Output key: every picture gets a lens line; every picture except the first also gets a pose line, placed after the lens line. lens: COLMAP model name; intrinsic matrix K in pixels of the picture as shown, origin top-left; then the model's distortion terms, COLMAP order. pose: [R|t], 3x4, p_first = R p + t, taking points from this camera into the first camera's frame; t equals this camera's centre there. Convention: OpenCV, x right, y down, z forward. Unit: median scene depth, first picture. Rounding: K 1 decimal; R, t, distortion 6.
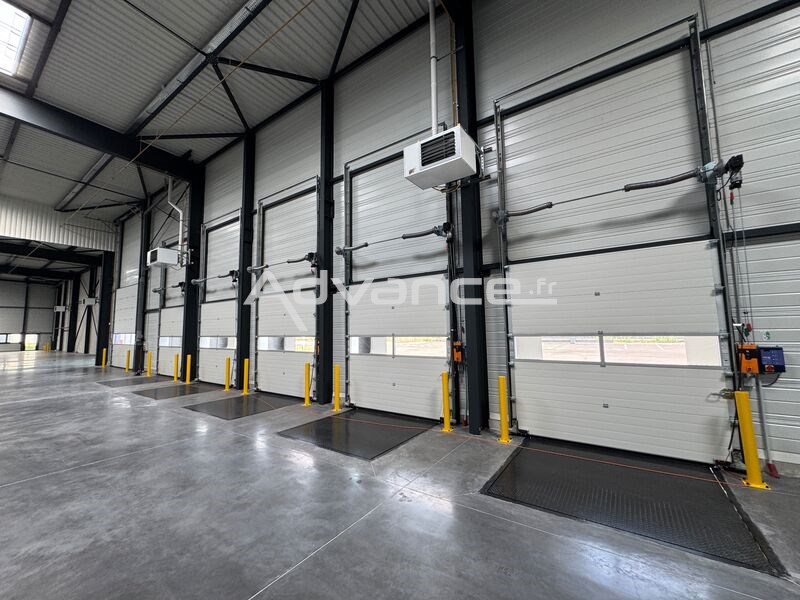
lens RADIAL K [[317.5, 0, 402.3], [0, 317.5, 299.7], [0, 0, 1]] dist [-0.002744, -0.000015]
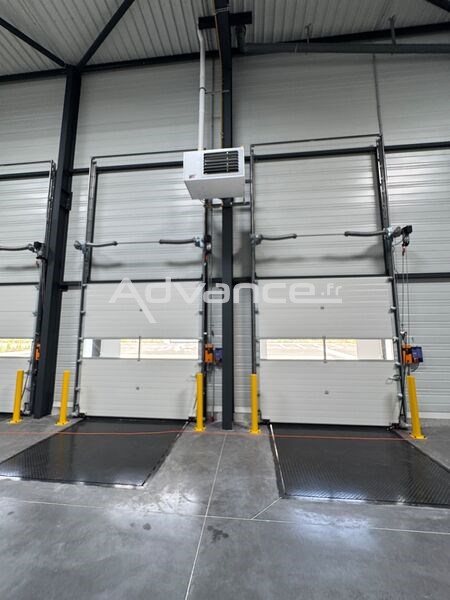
lens RADIAL K [[238.1, 0, 218.9], [0, 238.1, 302.0], [0, 0, 1]] dist [-0.002744, -0.000015]
pose [[0.878552, 0.077953, 0.471243, -0.188336], [-0.059040, 0.996750, -0.054814, 0.029815], [-0.473984, 0.020335, 0.880299, 0.248533]]
